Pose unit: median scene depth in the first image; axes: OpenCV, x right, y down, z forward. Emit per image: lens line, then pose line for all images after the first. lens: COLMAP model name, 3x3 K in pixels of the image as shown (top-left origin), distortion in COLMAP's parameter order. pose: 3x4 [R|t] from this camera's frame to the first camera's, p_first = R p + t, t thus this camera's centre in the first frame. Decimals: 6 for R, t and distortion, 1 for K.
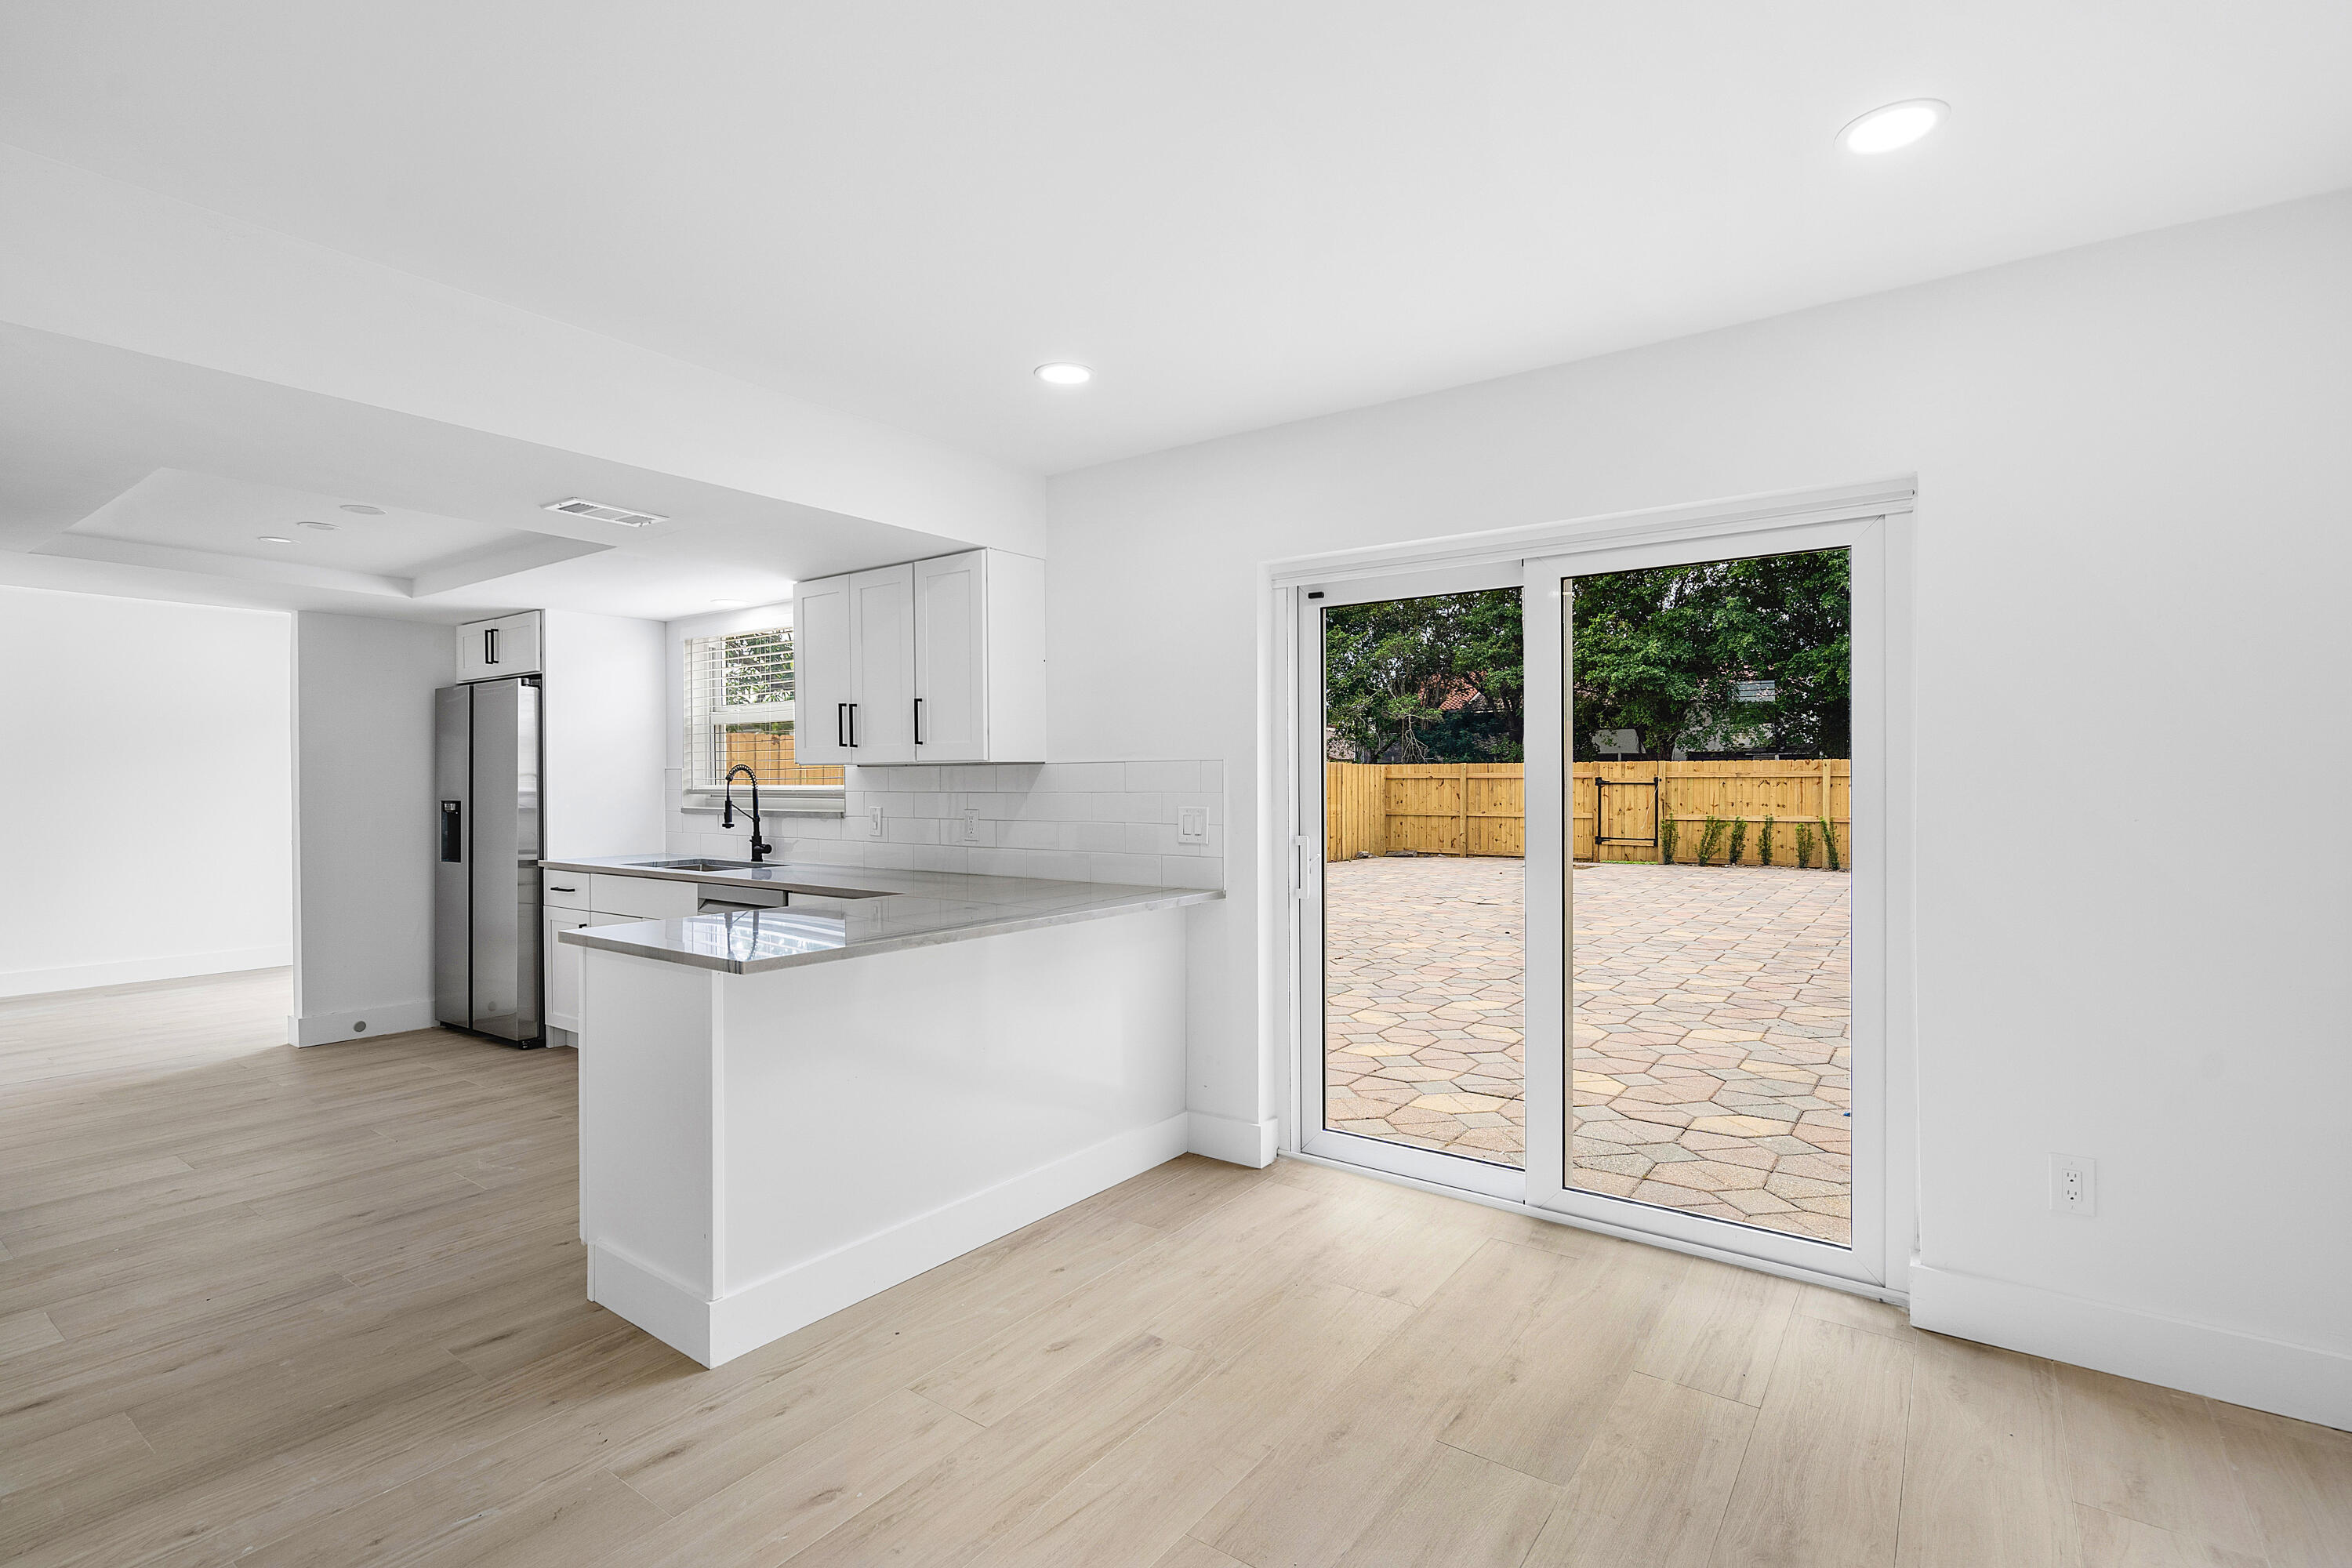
lens RADIAL K [[1101.6, 0, 1115.2], [0, 1101.6, 785.9], [0, 0, 1]] dist [-0.002753, 0.001088]
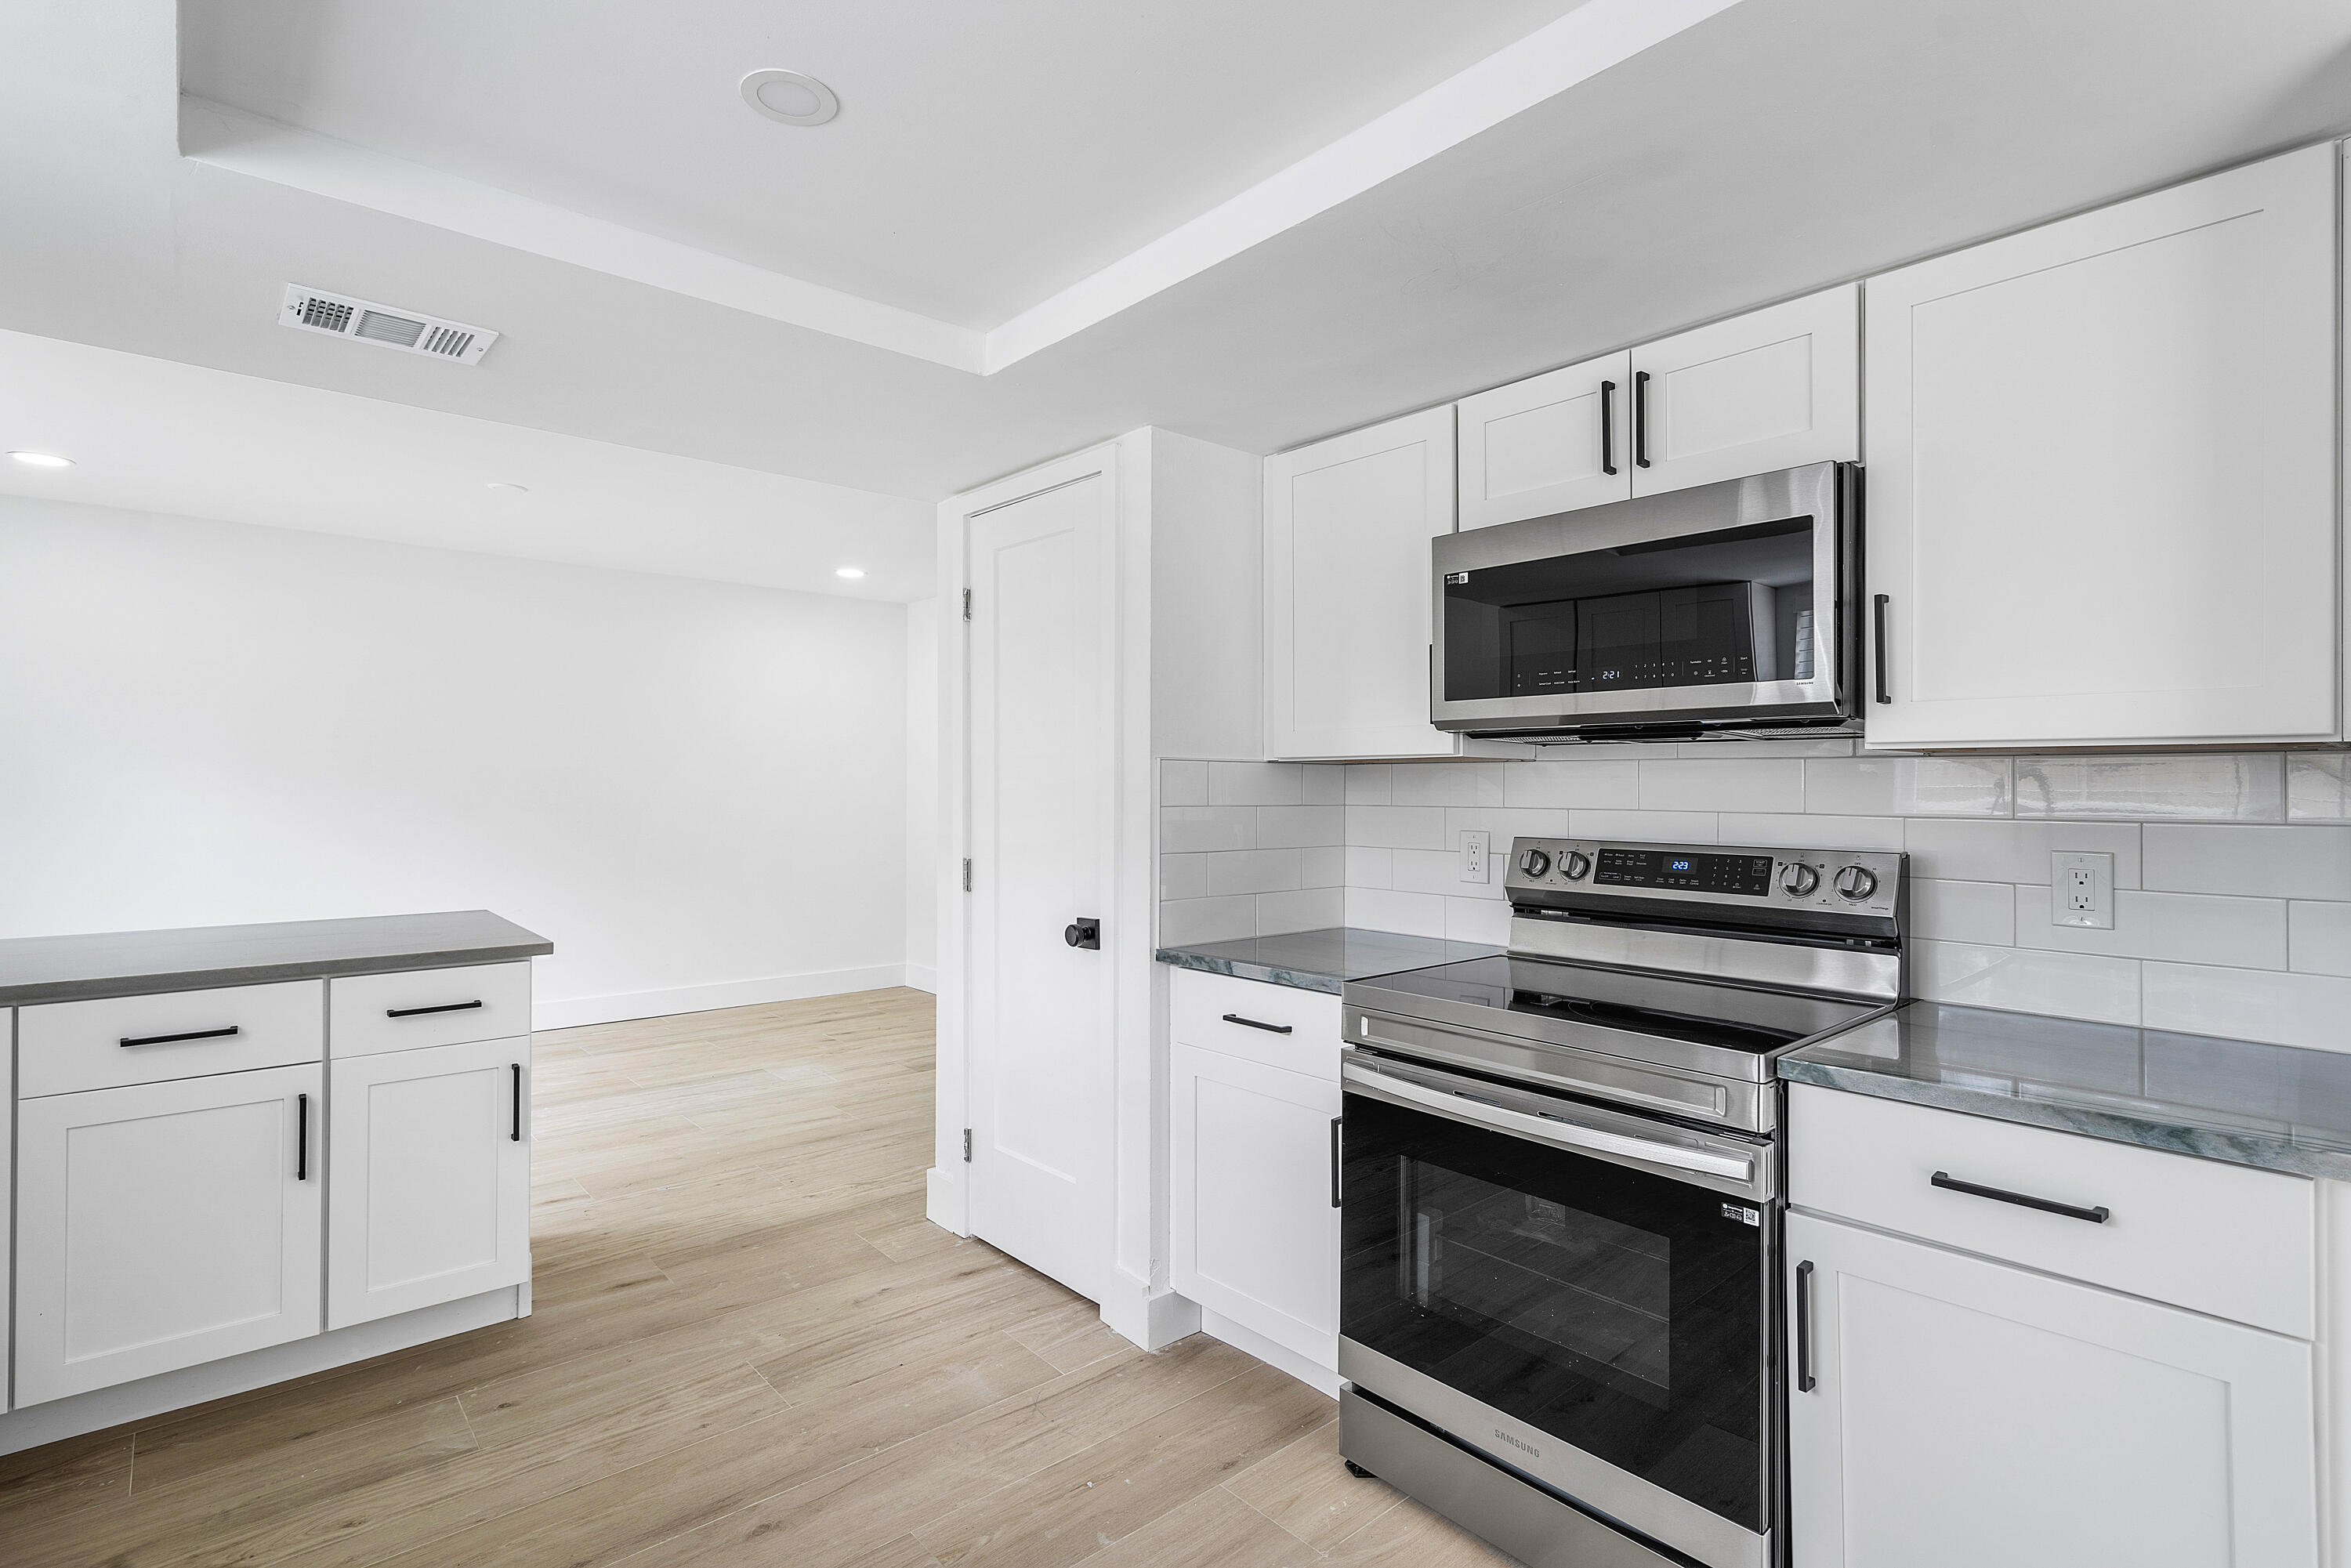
lens RADIAL K [[1139.8, 0, 1173.5], [0, 1139.8, 773.4], [0, 0, 1]] dist [0.001221, 0.000191]
pose [[-0.981974, -0.000435, 0.189017, -0.632957], [-0.001046, 0.999995, -0.003134, -0.004525], [-0.189015, -0.003275, -0.981969, 0.972062]]
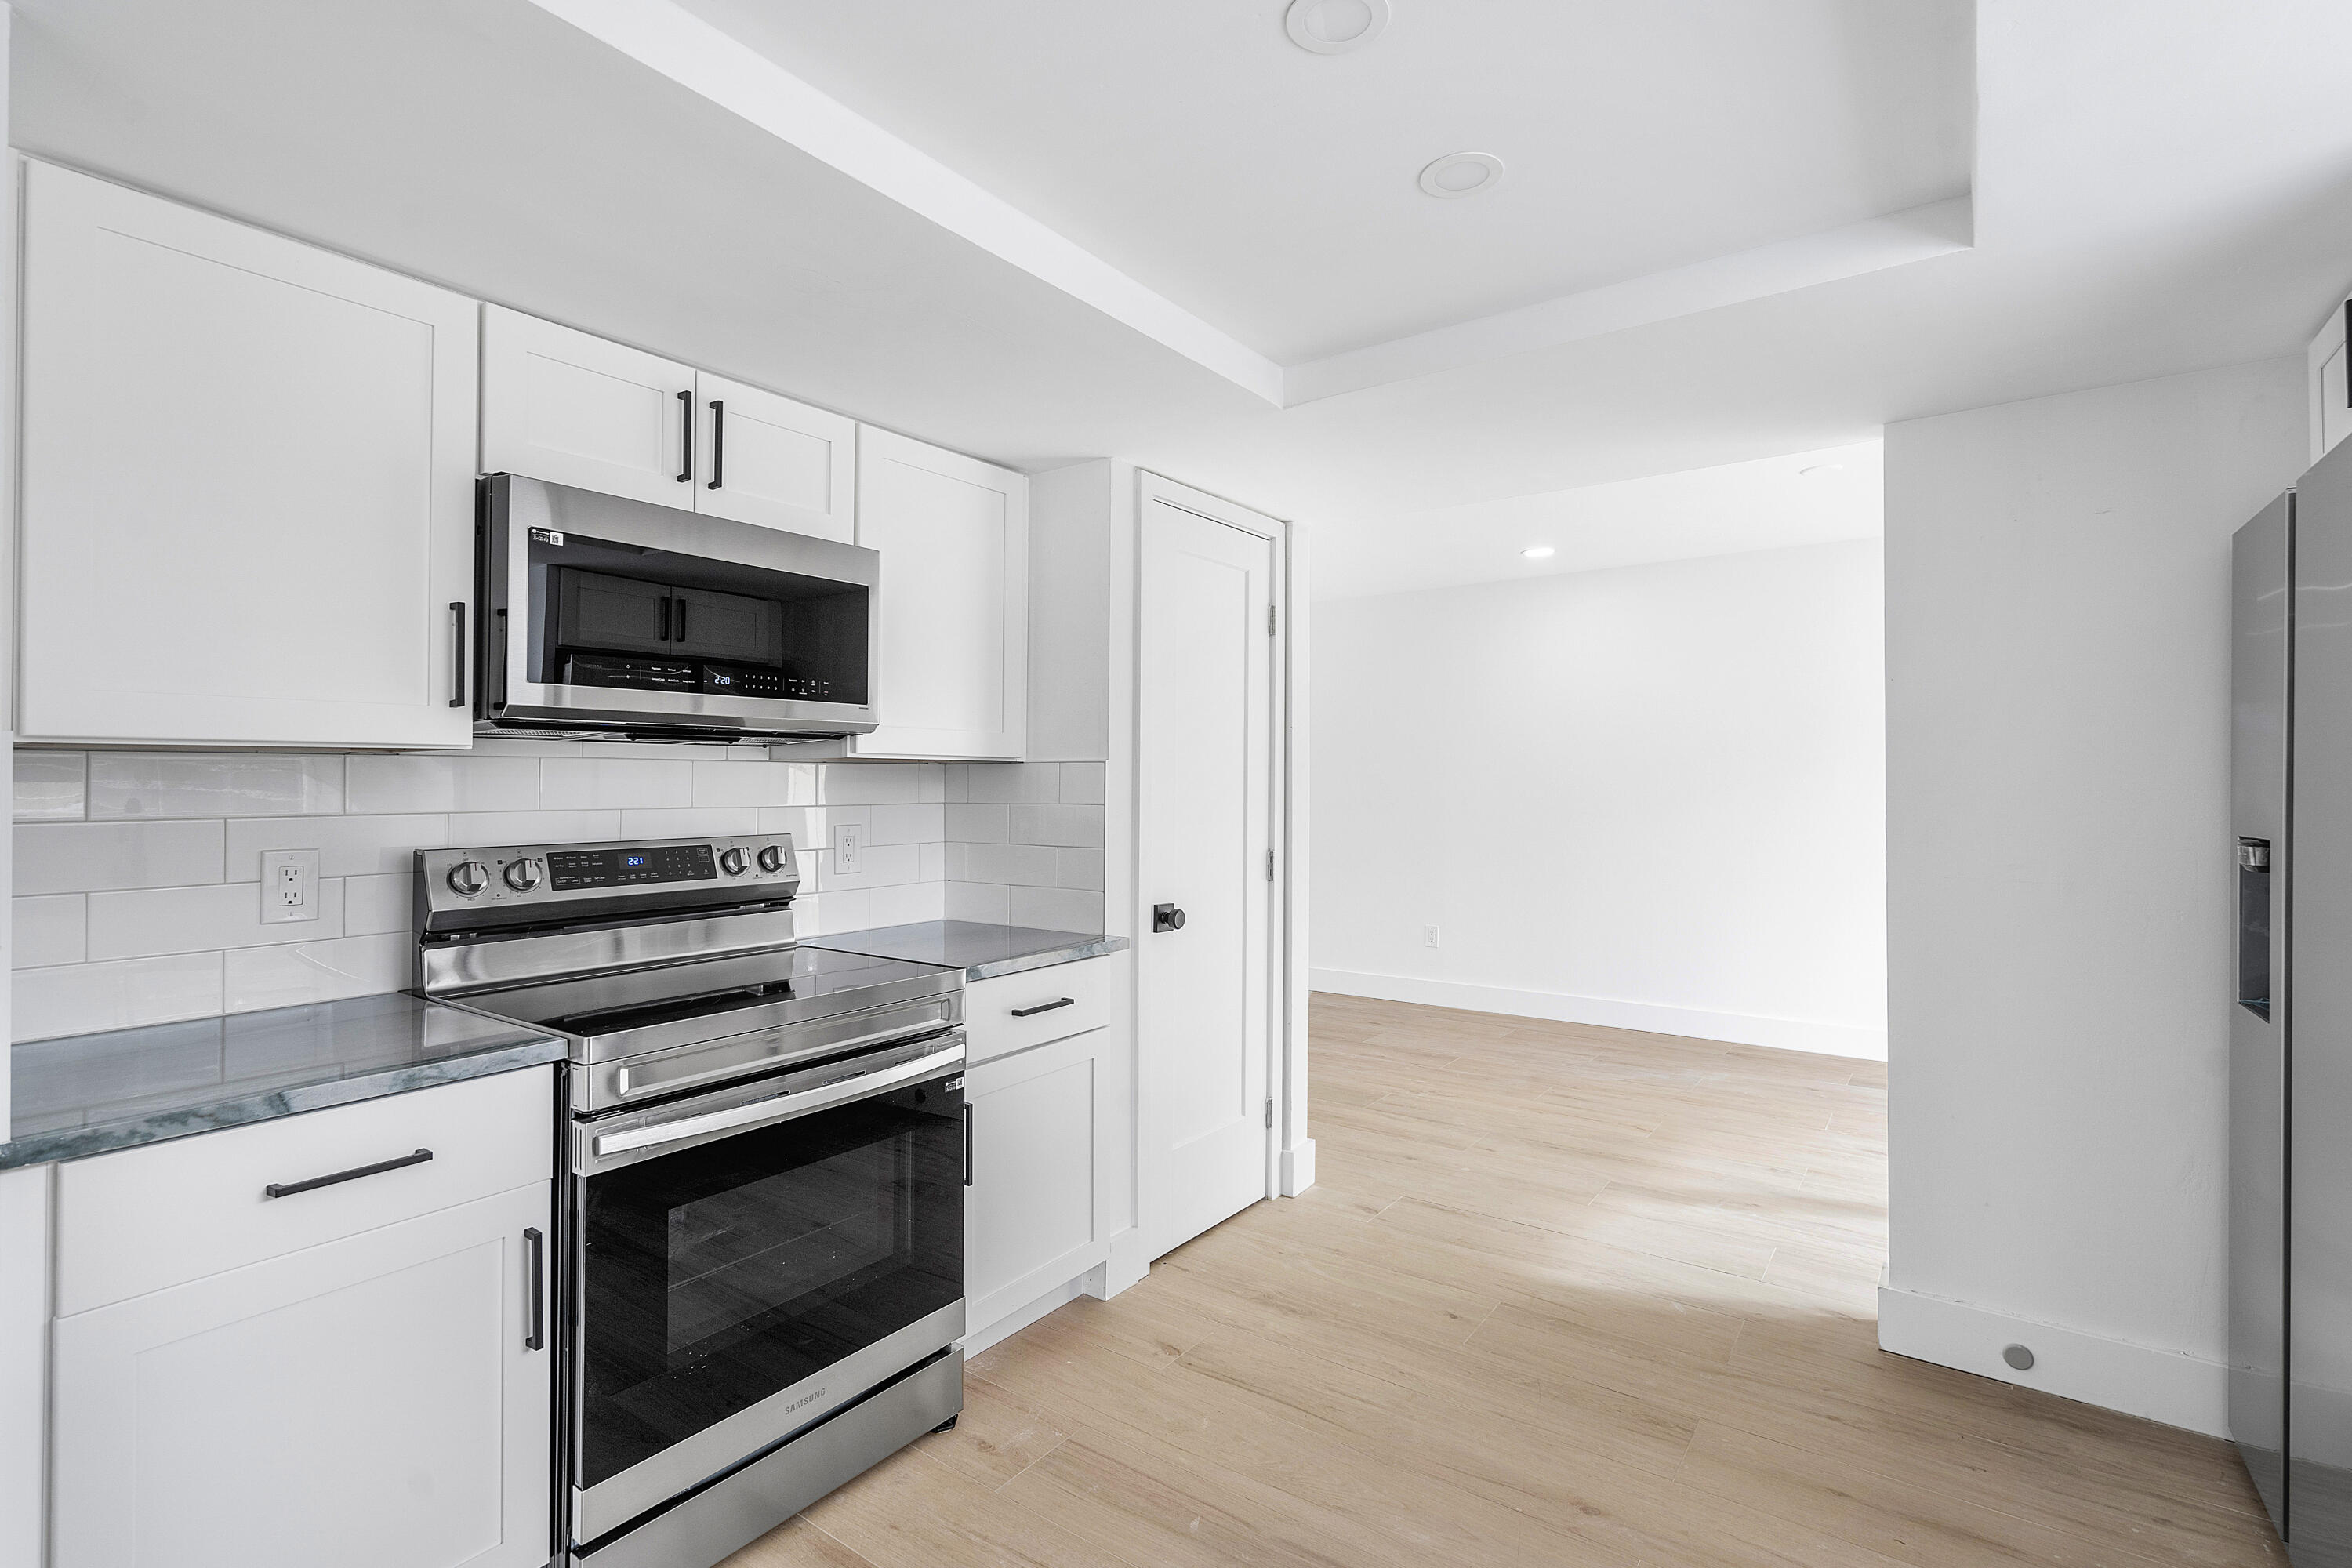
lens RADIAL K [[1082.9, 0, 1188.3], [0, 1082.9, 780.4], [0, 0, 1]] dist [0.000278, 0.000065]
pose [[0.034976, -0.001126, -0.999388, -0.300500], [-0.004630, 0.999988, -0.001289, -0.003486], [0.999377, 0.004672, 0.034970, 0.711244]]
